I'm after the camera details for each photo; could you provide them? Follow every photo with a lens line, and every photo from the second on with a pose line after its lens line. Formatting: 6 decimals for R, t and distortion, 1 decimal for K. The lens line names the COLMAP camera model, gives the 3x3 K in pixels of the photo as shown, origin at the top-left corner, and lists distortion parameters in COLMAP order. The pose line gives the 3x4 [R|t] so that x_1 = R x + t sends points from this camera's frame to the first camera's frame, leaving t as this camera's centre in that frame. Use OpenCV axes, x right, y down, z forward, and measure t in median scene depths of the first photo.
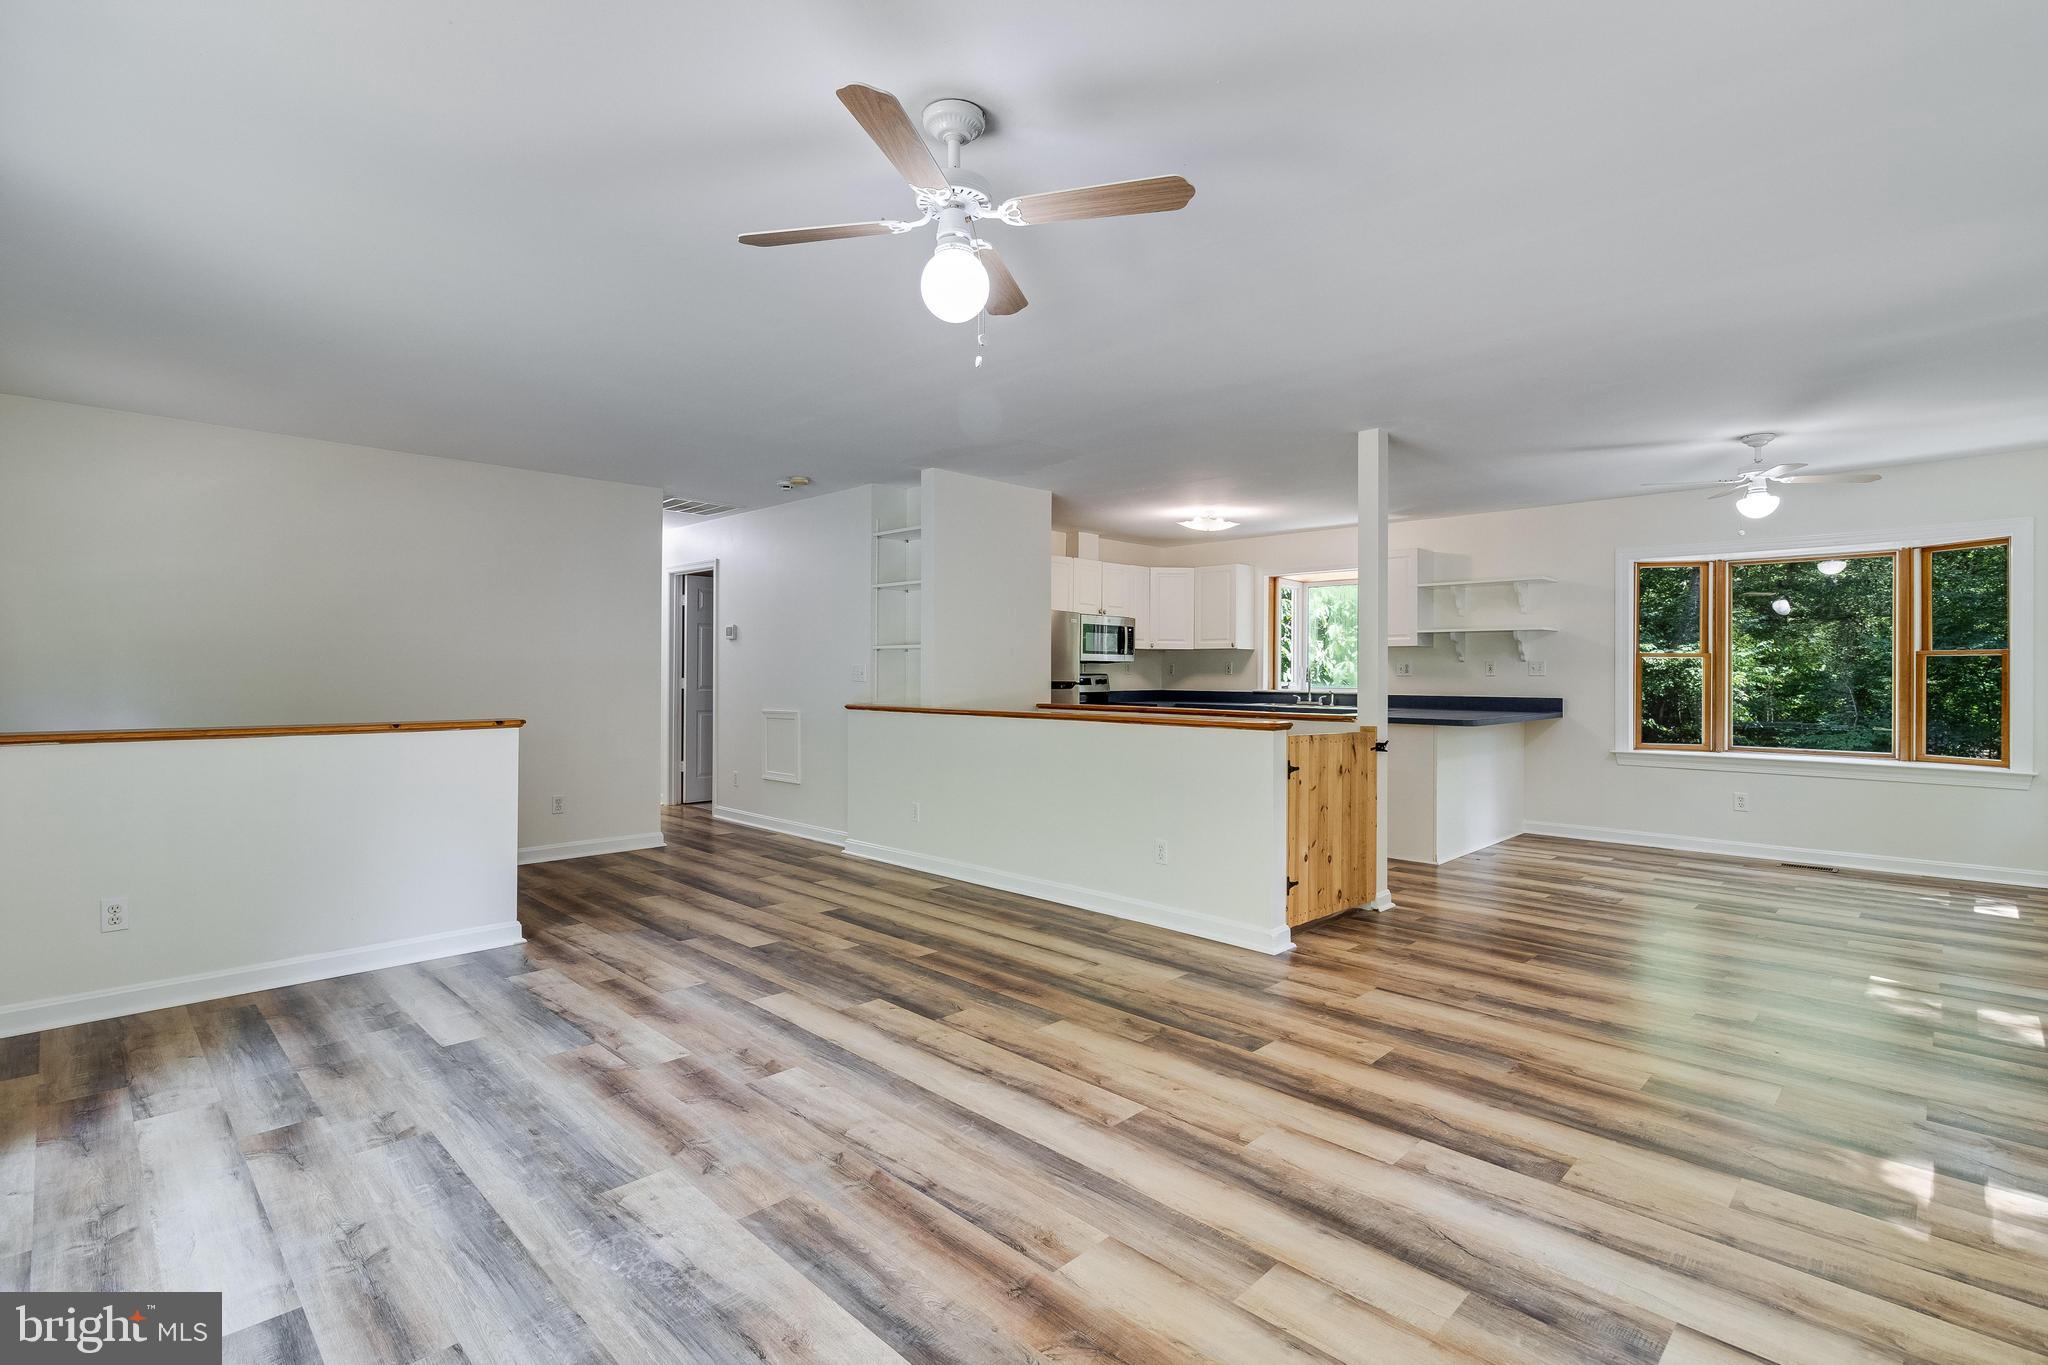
lens RADIAL K [[951.0, 0, 1032.6], [0, 951.0, 675.4], [0, 0, 1]] dist [0.002080, -0.000094]
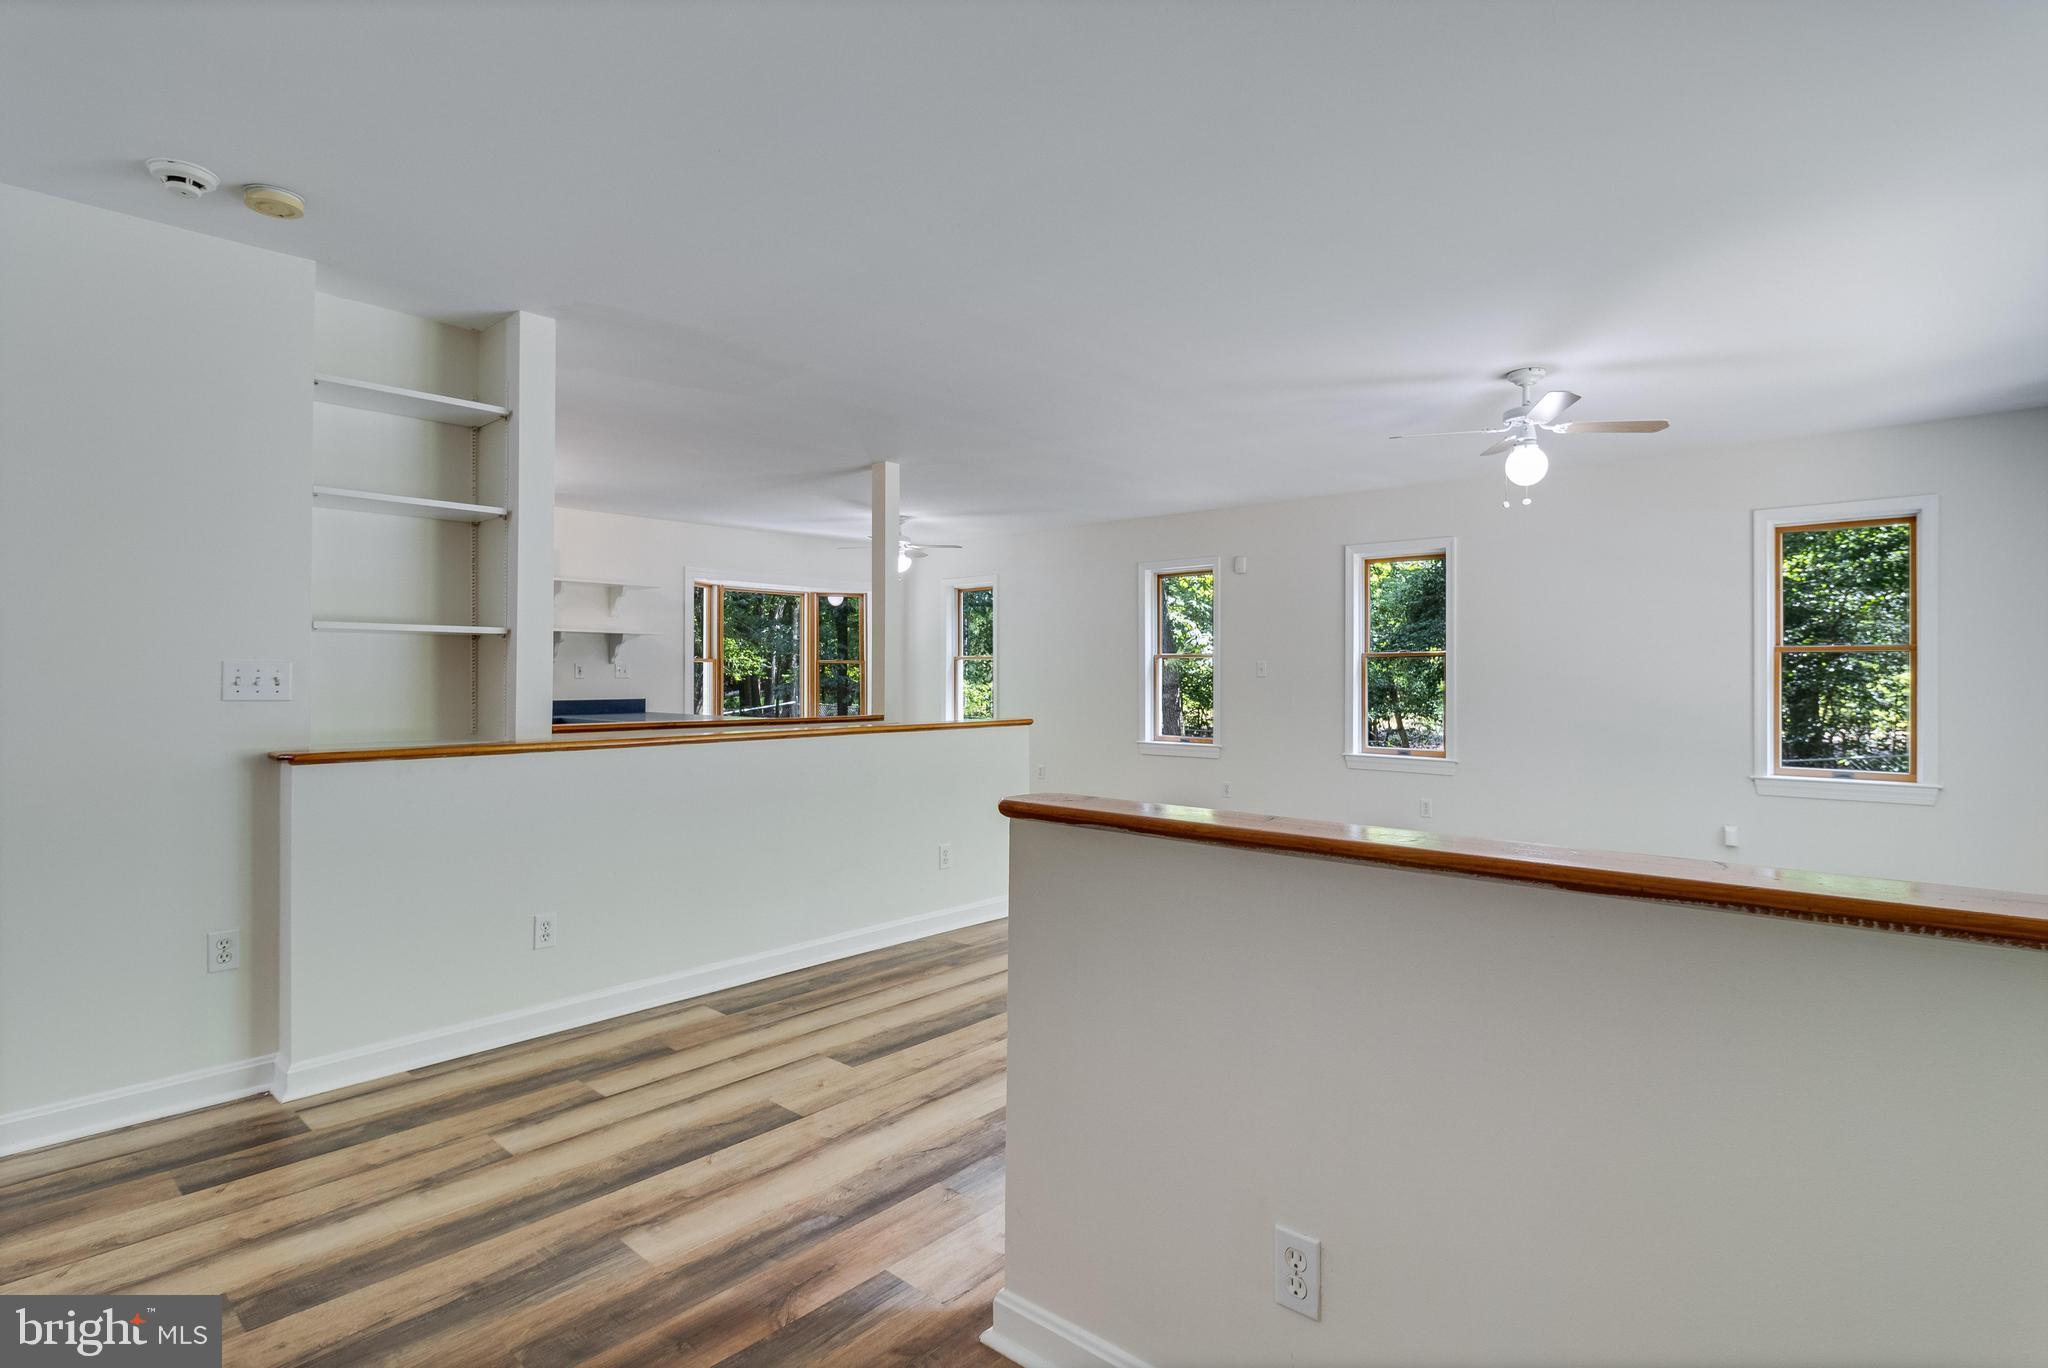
lens RADIAL K [[1014.1, 0, 1032.7], [0, 1014.1, 674.8], [0, 0, 1]] dist [0.003419, -0.000565]
pose [[-0.046470, -0.002050, 0.998918, -0.701542], [0.001701, 0.999996, 0.002131, -0.005421], [-0.998918, 0.001799, -0.046467, 0.720497]]
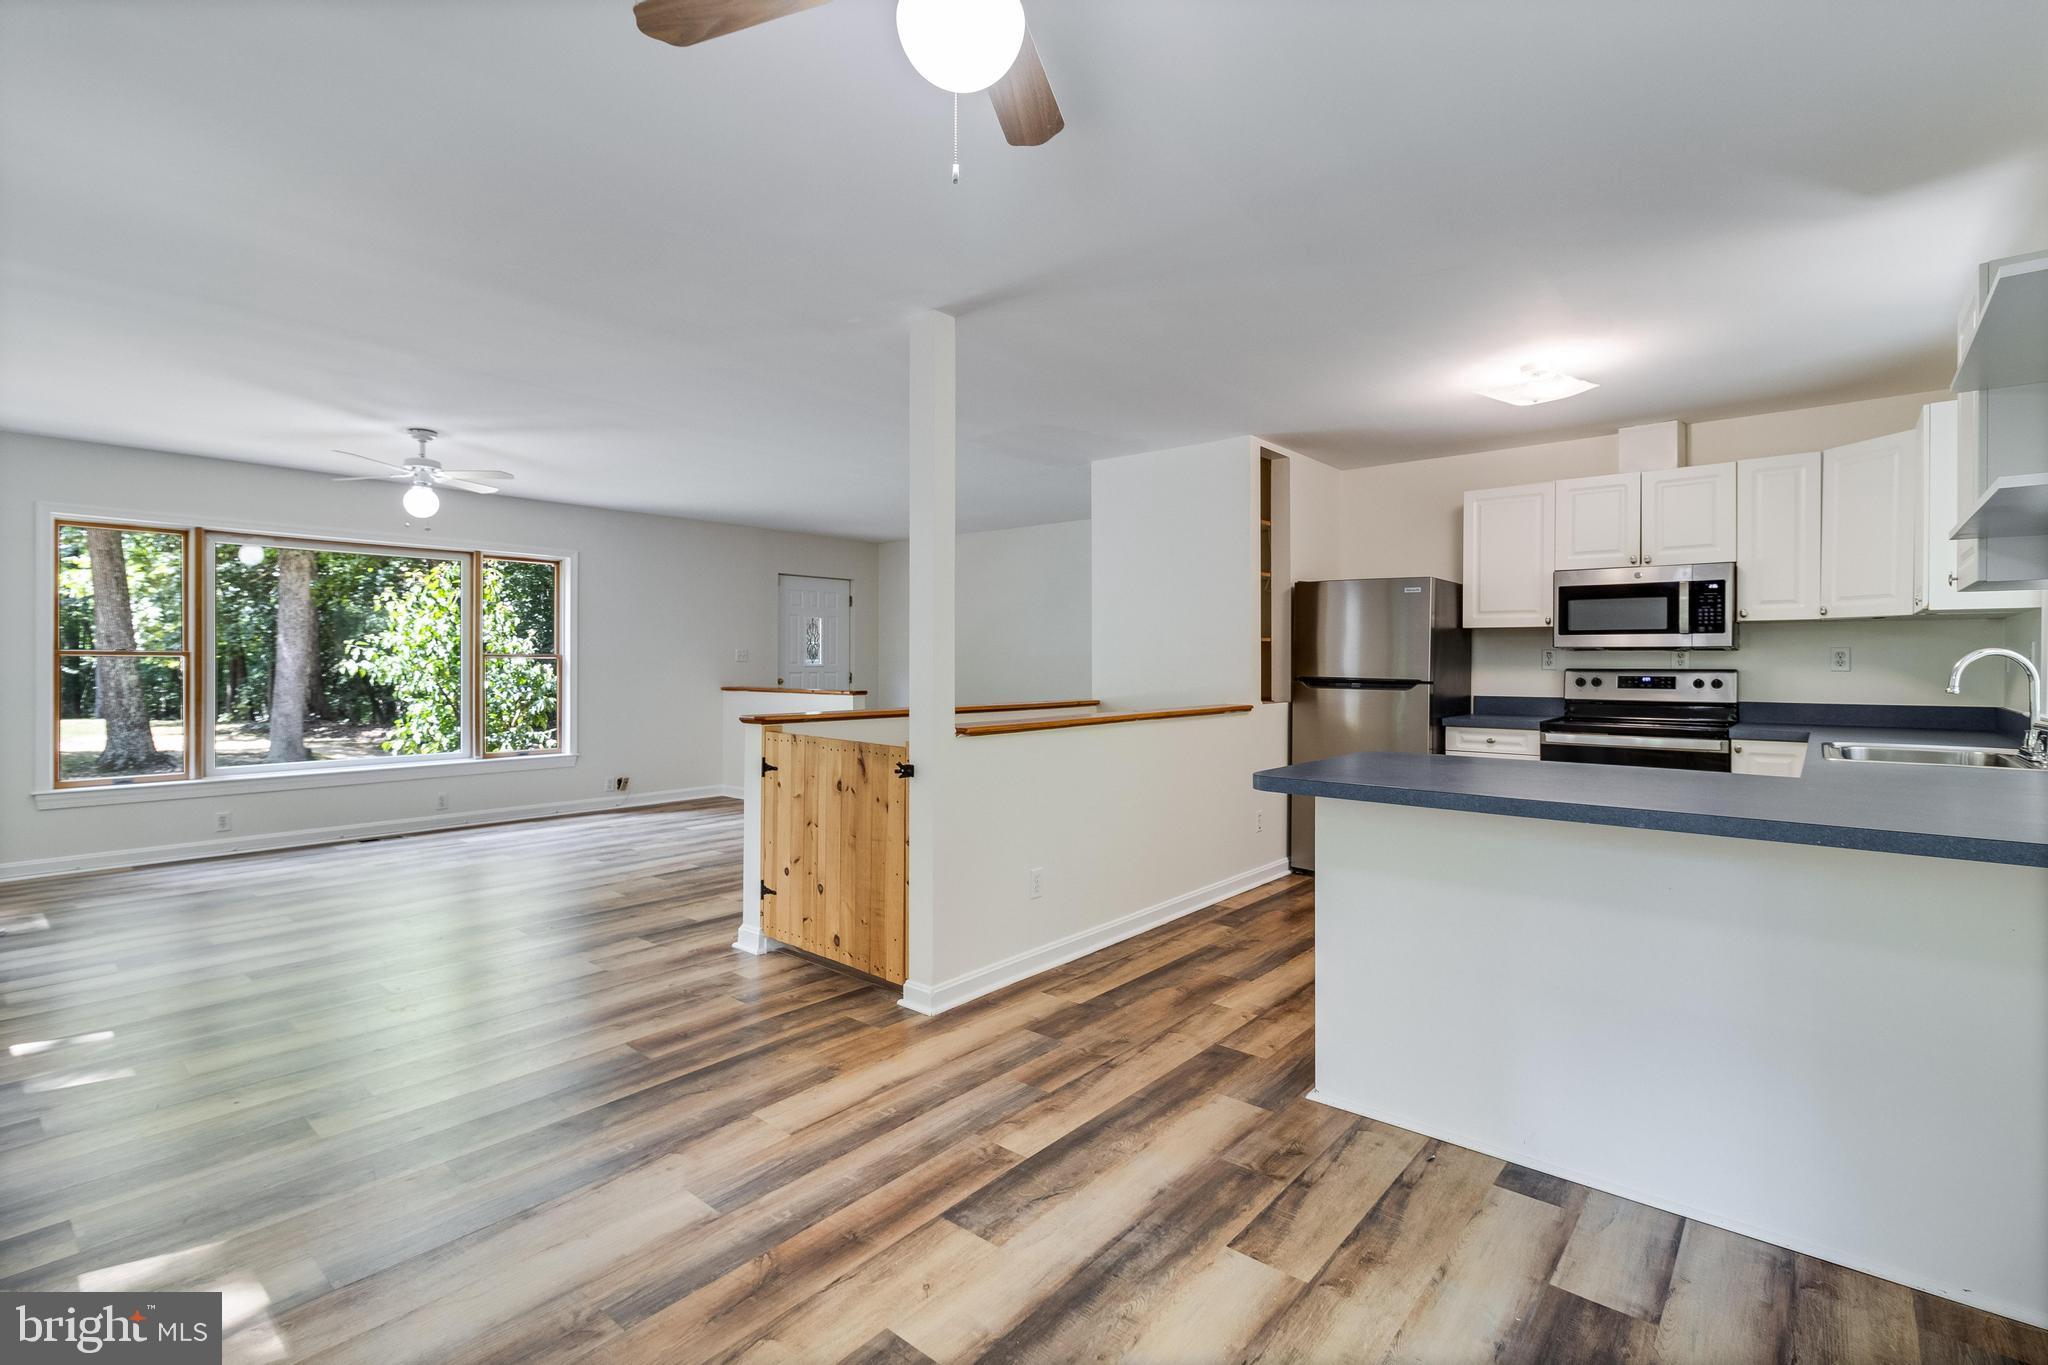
lens RADIAL K [[940.8, 0, 1028.8], [0, 940.8, 663.9], [0, 0, 1]] dist [0.001149, -0.000488]
pose [[0.072694, -0.001989, -0.997352, 0.856806], [-0.005606, 0.999981, -0.002403, -0.001722], [0.997339, 0.005766, 0.072682, 0.837835]]
